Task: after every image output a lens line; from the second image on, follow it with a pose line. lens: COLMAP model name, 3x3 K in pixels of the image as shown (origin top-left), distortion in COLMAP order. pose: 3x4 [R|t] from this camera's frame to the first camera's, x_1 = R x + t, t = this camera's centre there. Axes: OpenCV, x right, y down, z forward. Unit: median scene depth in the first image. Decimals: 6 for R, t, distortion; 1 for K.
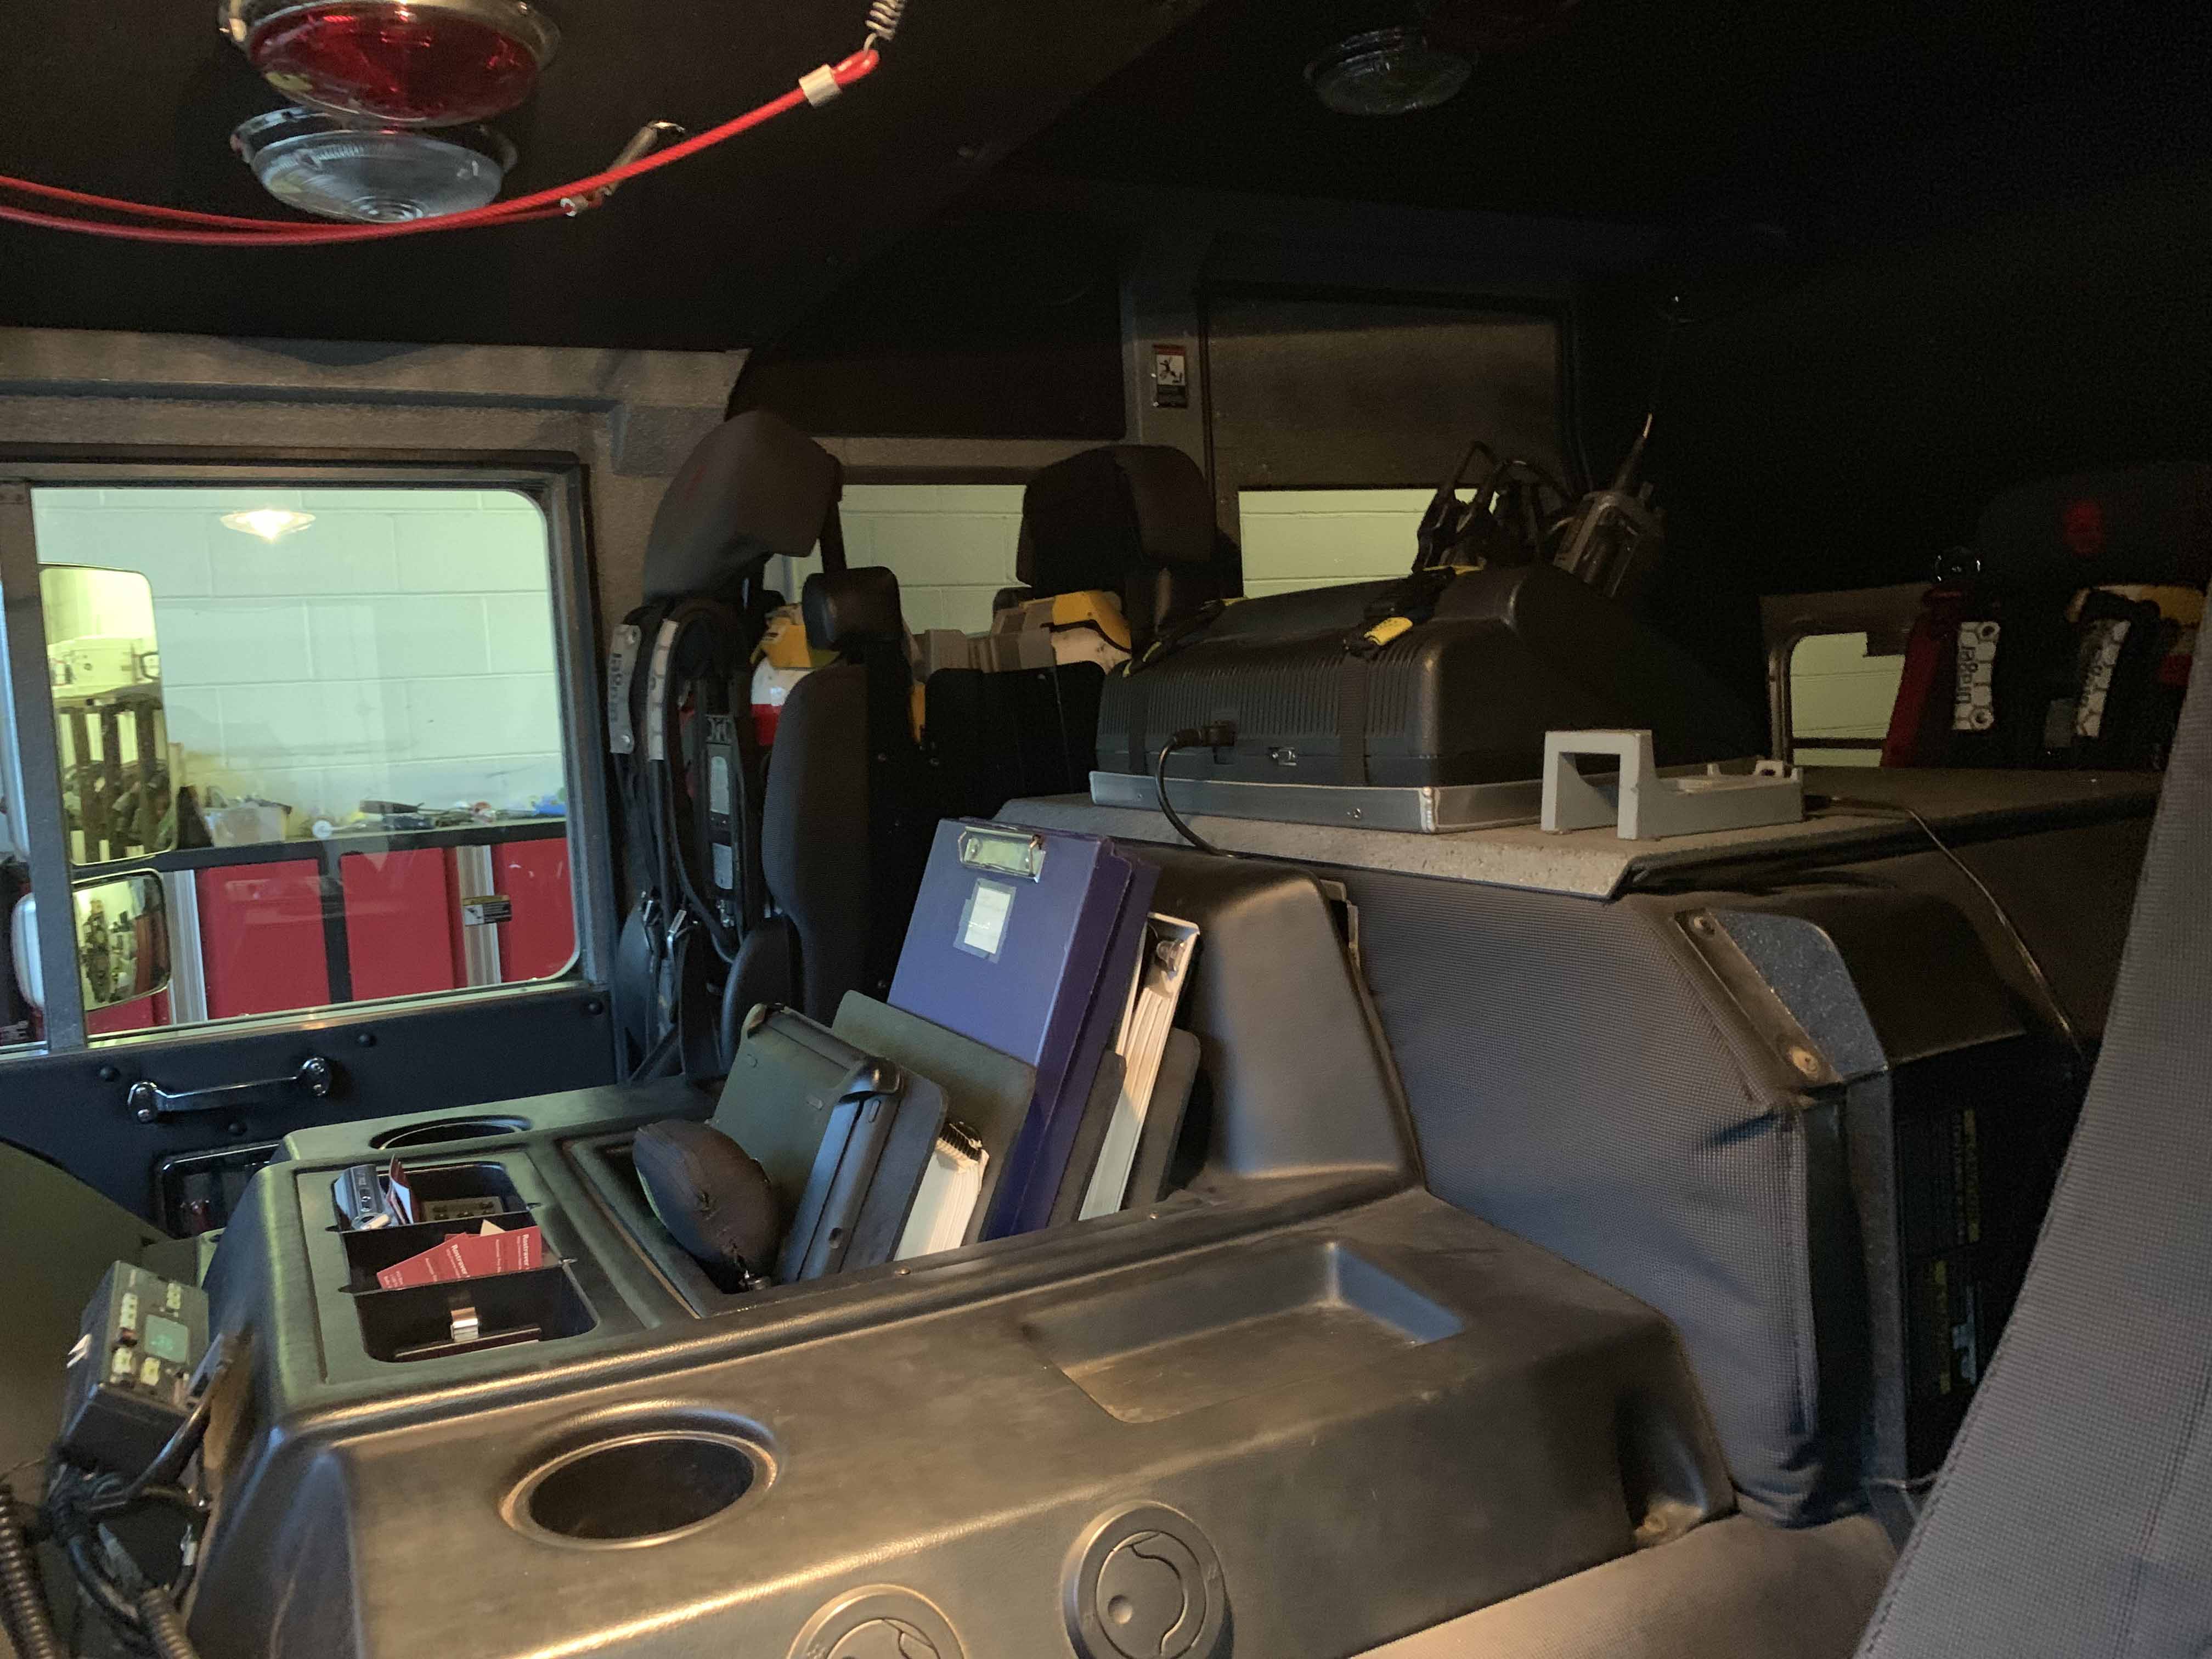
lens RADIAL K [[1714.7, 0, 1102.9], [0, 1714.7, 826.9], [0, 0, 1]] dist [0.034839, -0.003787]
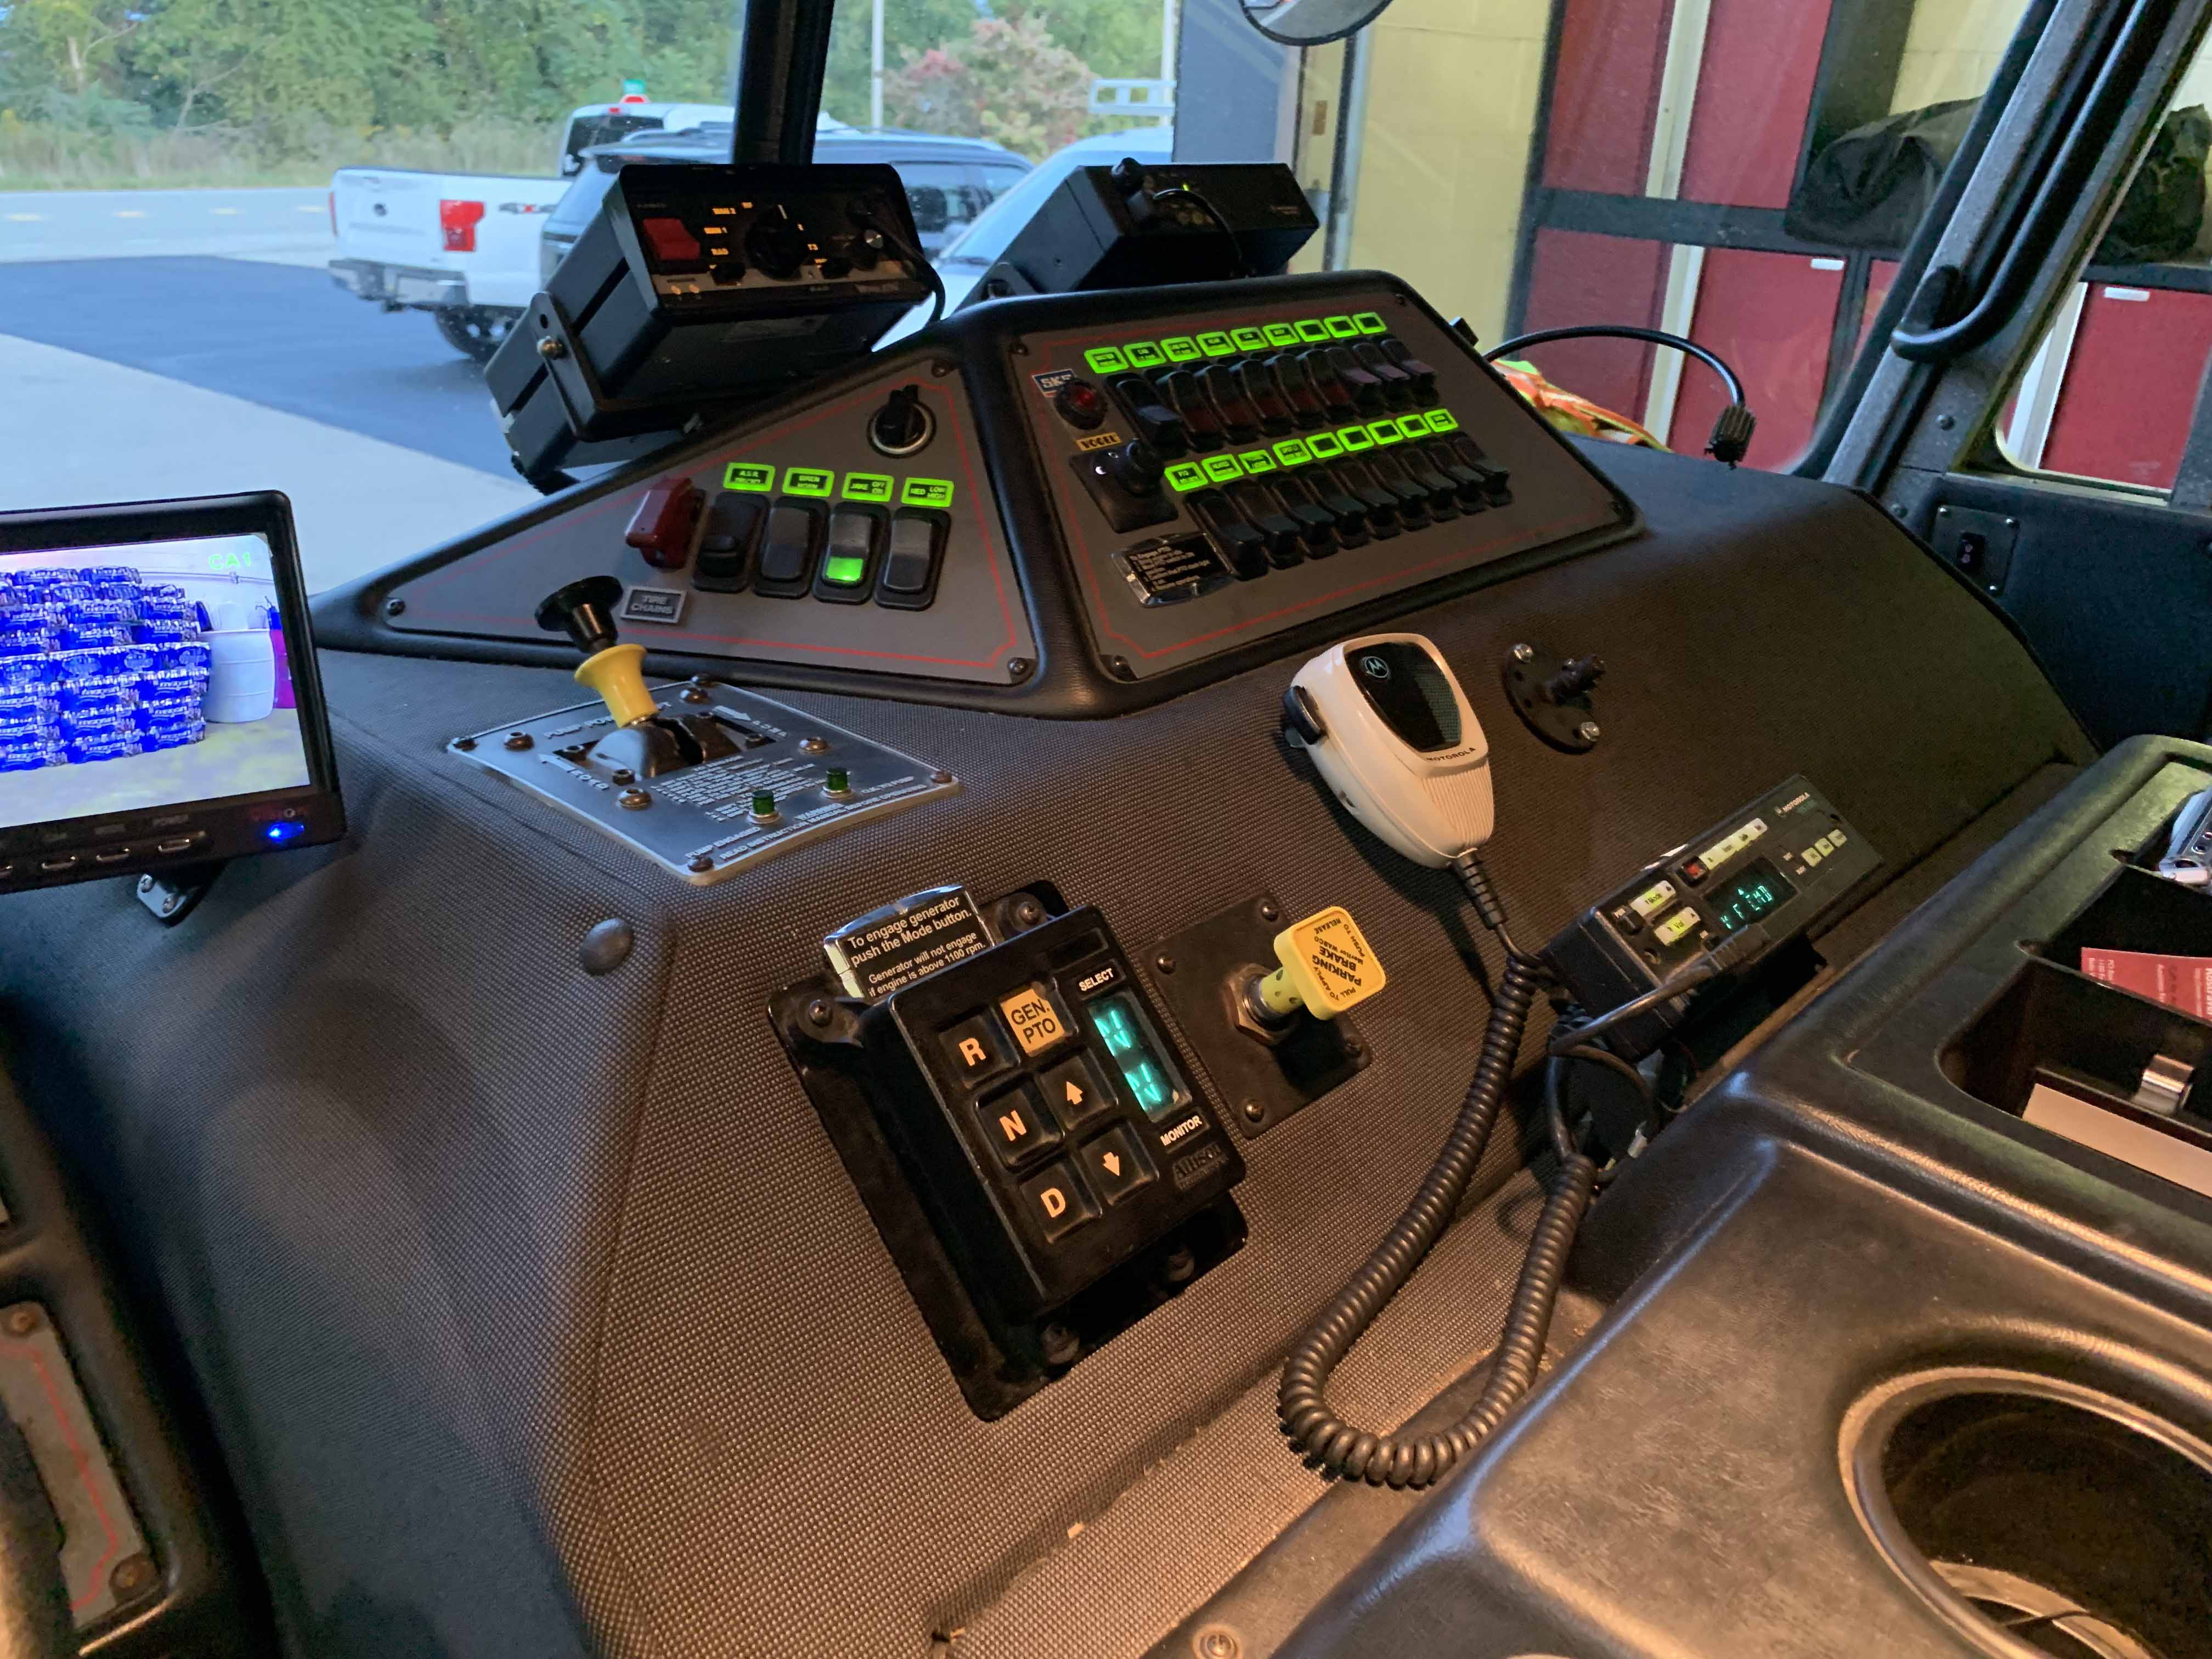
lens RADIAL K [[1714.7, 0, 1103.1], [0, 1714.7, 827.7], [0, 0, 1]] dist [0.034839, -0.003787]
pose [[0.330214, 0.433051, -0.838704, 0.003401], [-0.135519, 0.901092, 0.411908, -0.012696], [0.934127, -0.022357, 0.356240, 0.419726]]
